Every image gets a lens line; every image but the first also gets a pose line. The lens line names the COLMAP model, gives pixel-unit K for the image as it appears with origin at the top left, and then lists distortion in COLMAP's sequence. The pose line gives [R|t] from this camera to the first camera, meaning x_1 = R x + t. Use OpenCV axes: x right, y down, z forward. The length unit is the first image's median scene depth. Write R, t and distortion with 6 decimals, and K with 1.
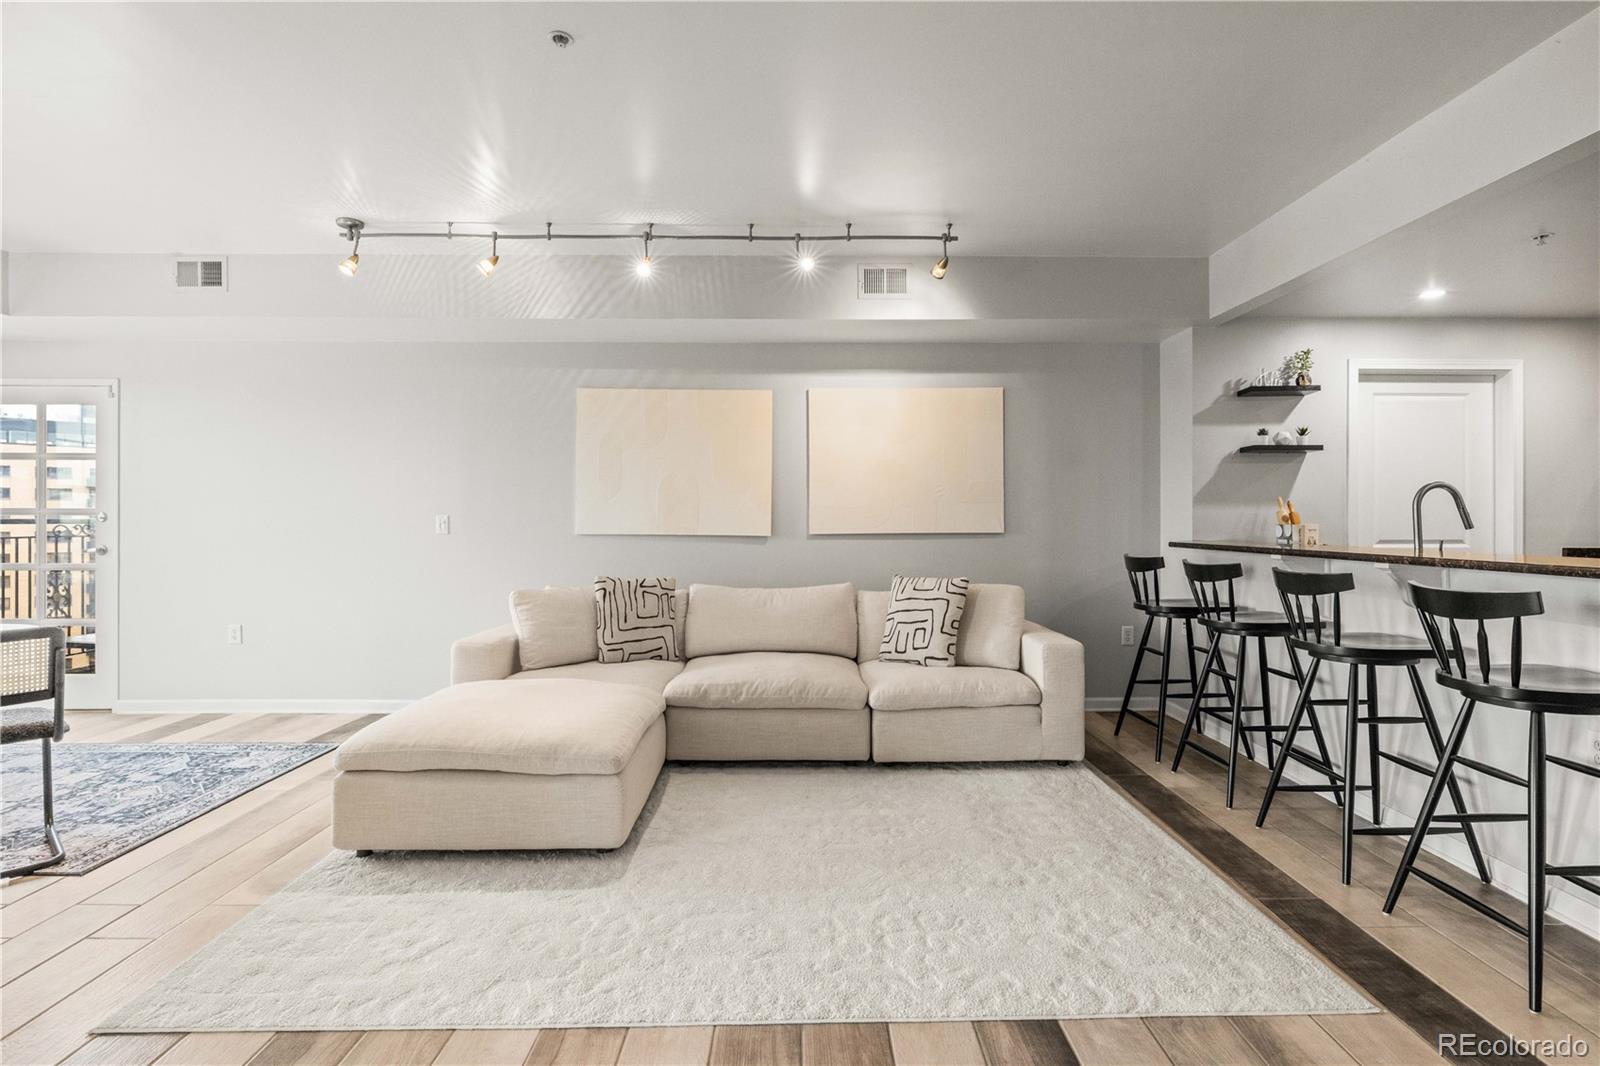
lens RADIAL K [[771.7, 0, 808.4], [0, 771.7, 517.6], [0, 0, 1]] dist [-0.007421, 0.000216]
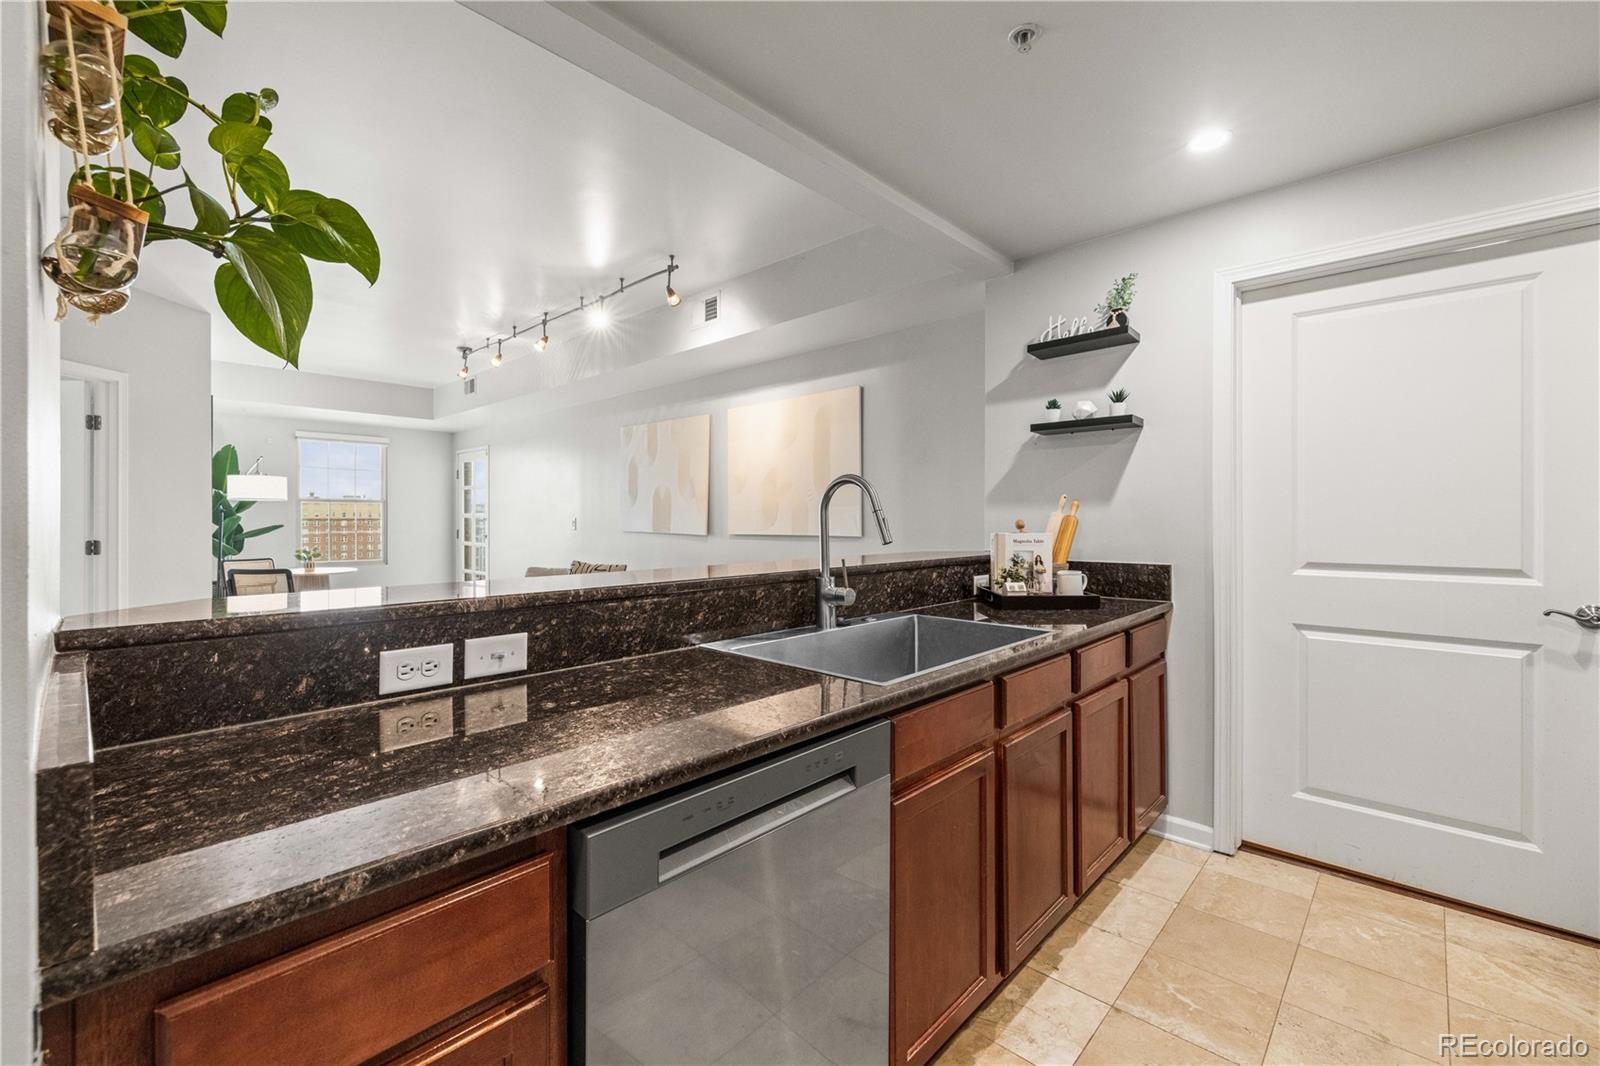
lens RADIAL K [[682.7, 0, 794.2], [0, 682.7, 523.0], [0, 0, 1]] dist [-0.001745, 0.000632]
pose [[0.711461, 0.005899, -0.702701, 0.941618], [-0.000227, 0.999967, 0.008165, -0.005020], [0.702726, -0.005649, 0.711438, 0.400527]]
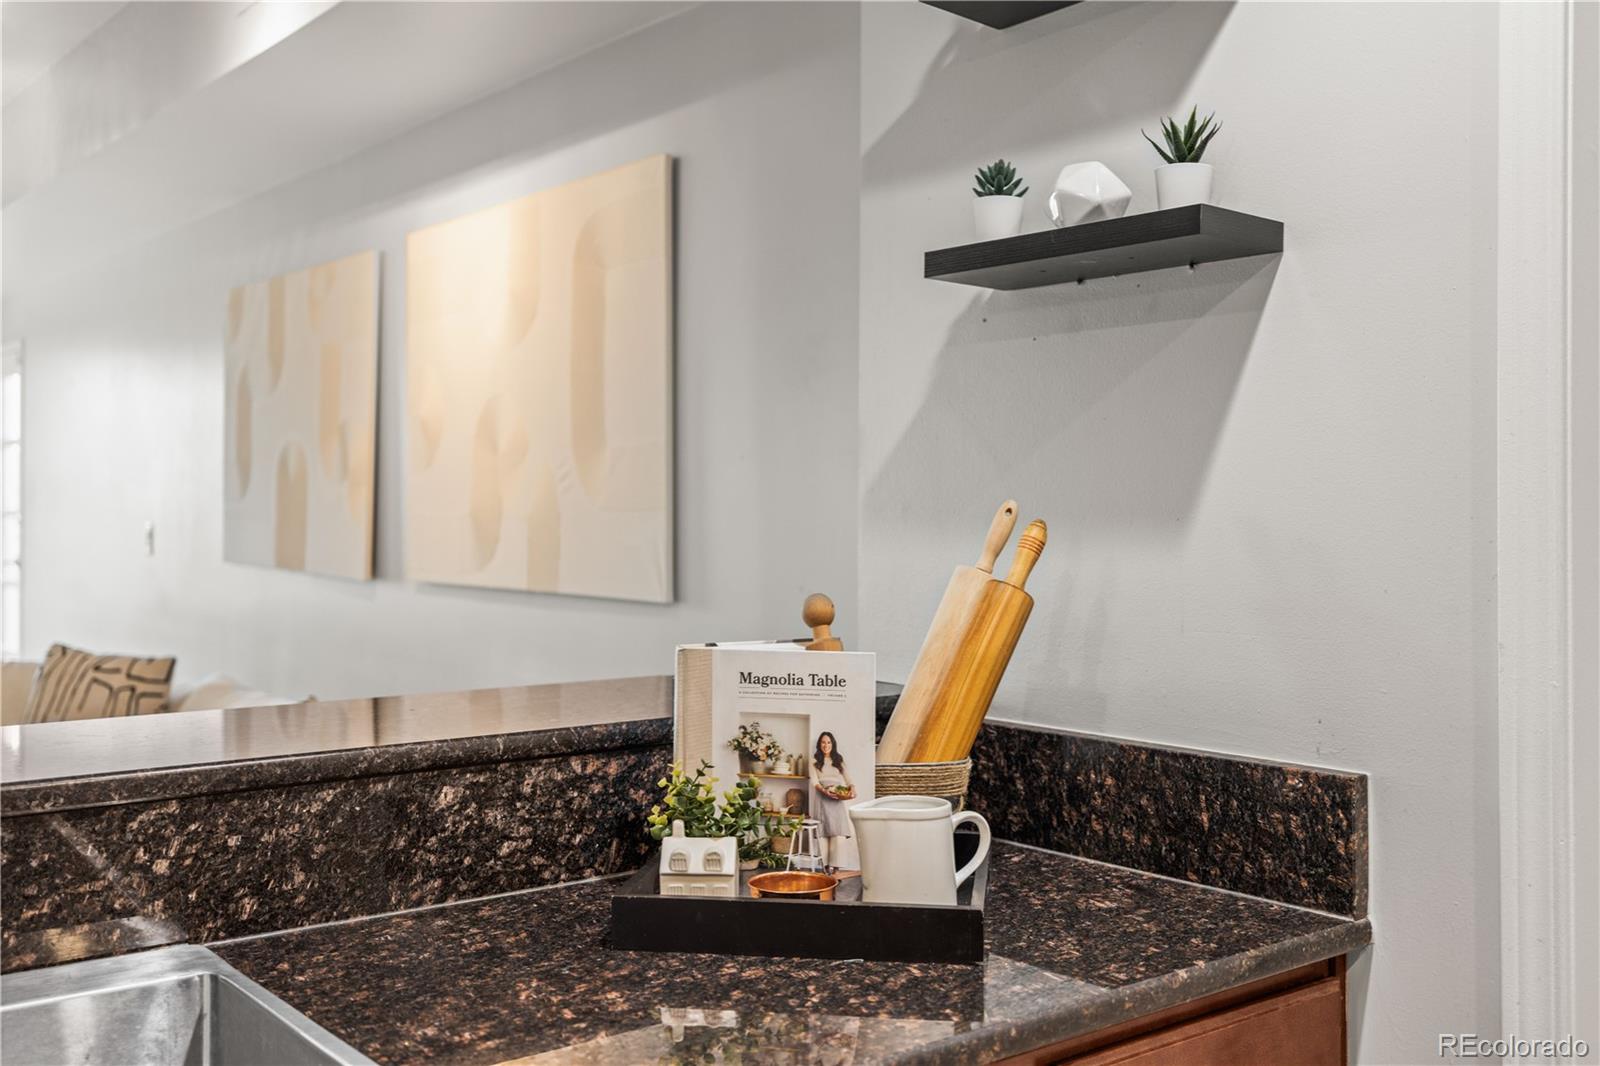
lens RADIAL K [[1586.1, 0, 816.2], [0, 1586.1, 519.7], [0, 0, 1]] dist [-0.015087, 0.000000]
pose [[0.617368, 0.012327, -0.786578, 0.966181], [-0.006693, 0.999923, 0.010418, -0.026885], [0.786646, -0.001167, 0.617403, 0.760142]]
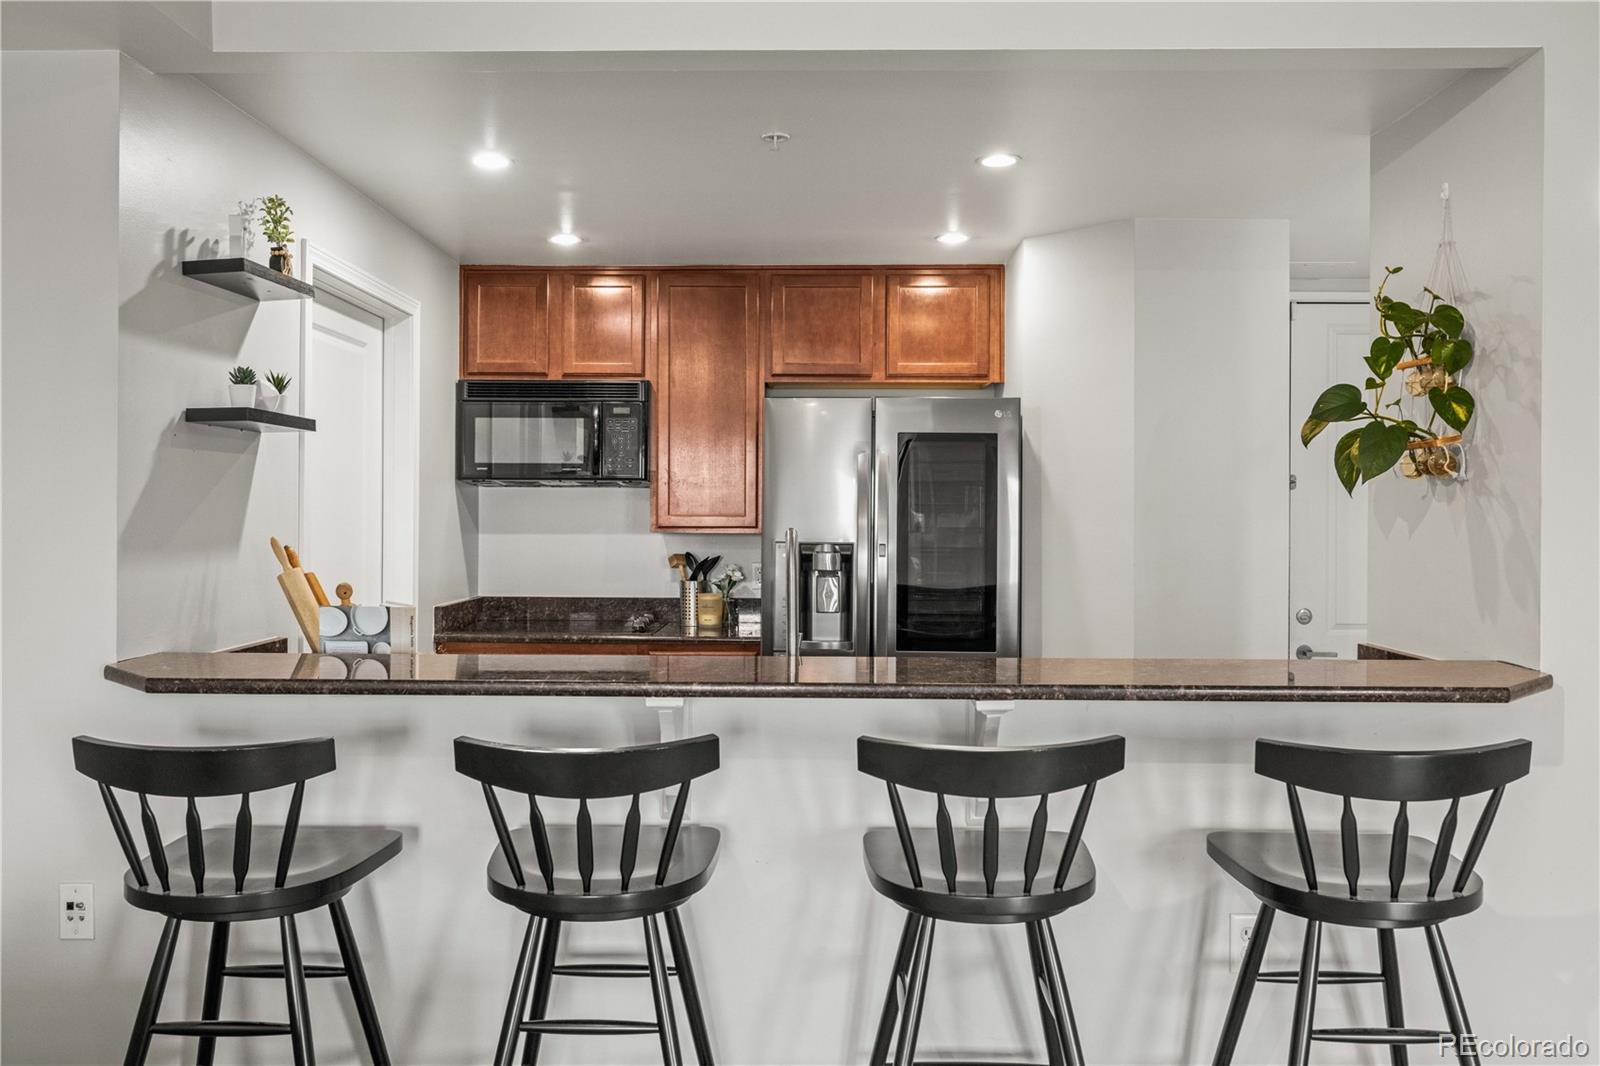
lens RADIAL K [[1285.9, 0, 770.6], [0, 1285.9, 495.4], [0, 0, 1]] dist [0.013790, -0.016357]
pose [[0.051804, 0.016382, 0.998523, -0.076289], [-0.006567, 0.999849, -0.016063, -0.042303], [-0.998636, -0.005726, 0.051904, 0.743463]]
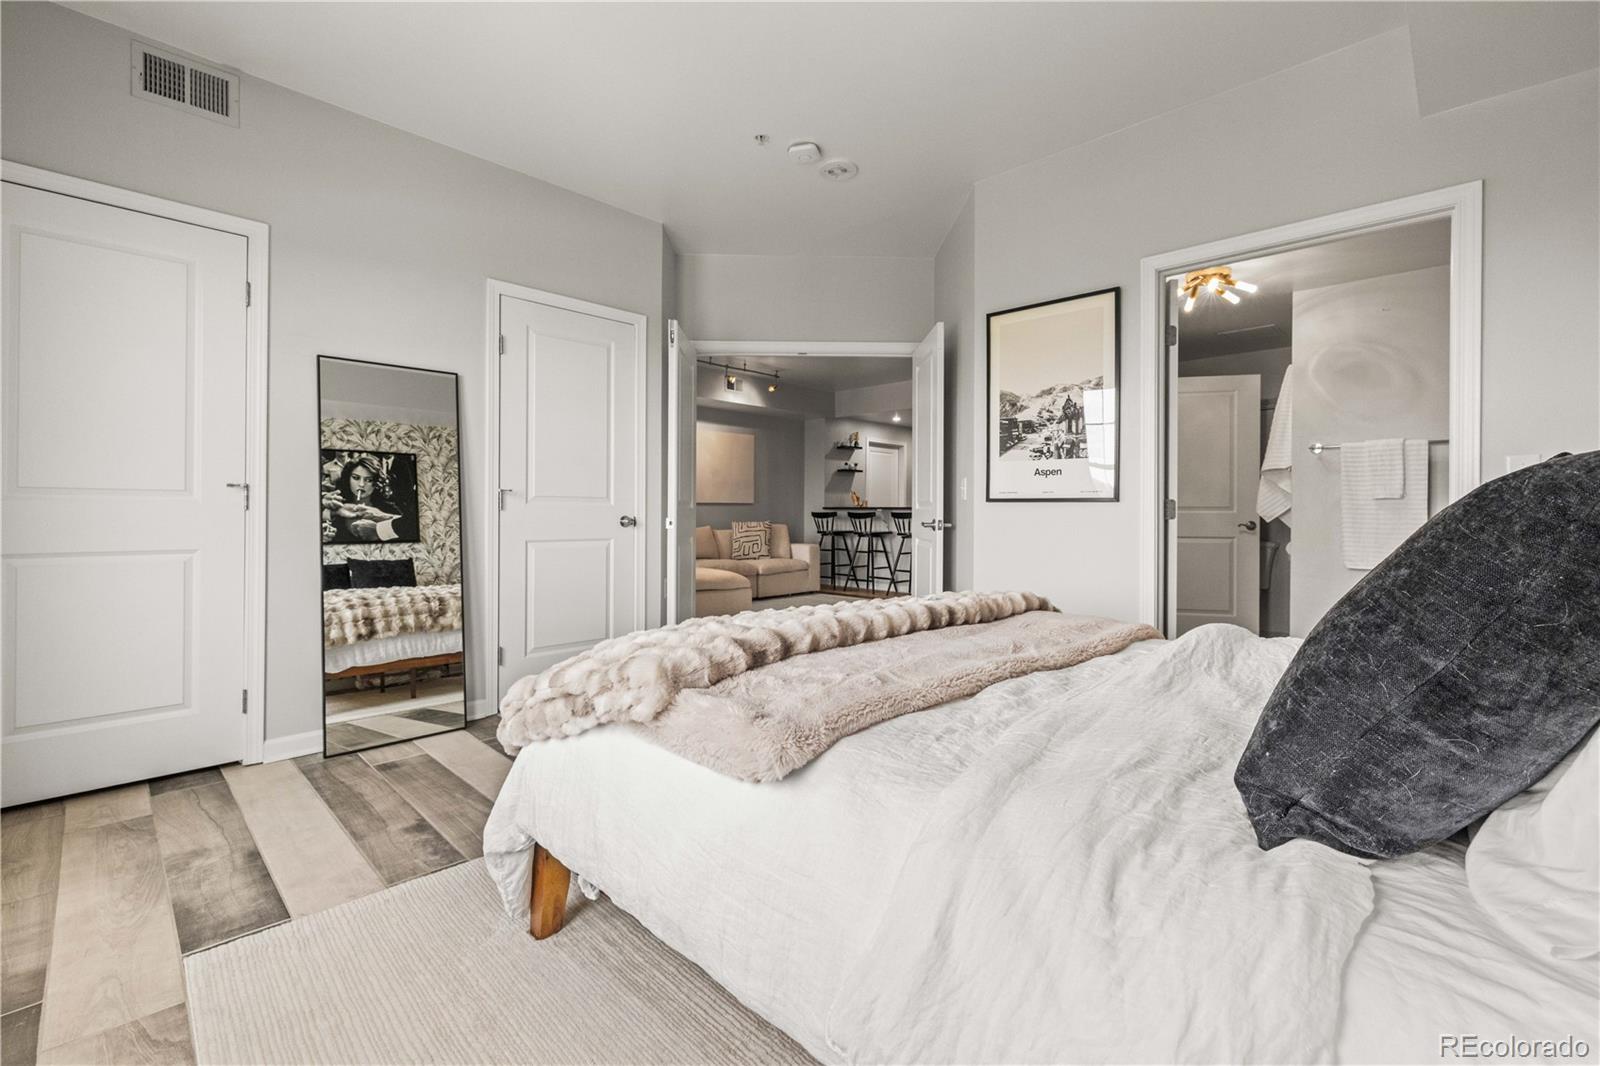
lens RADIAL K [[682.7, 0, 798.9], [0, 682.7, 512.3], [0, 0, 1]] dist [-0.001745, 0.000632]
pose [[0.709003, 0.004748, 0.705190, -1.178997], [-0.008095, 0.999966, 0.001406, 0.048529], [-0.705159, -0.006706, 0.709017, -0.510068]]
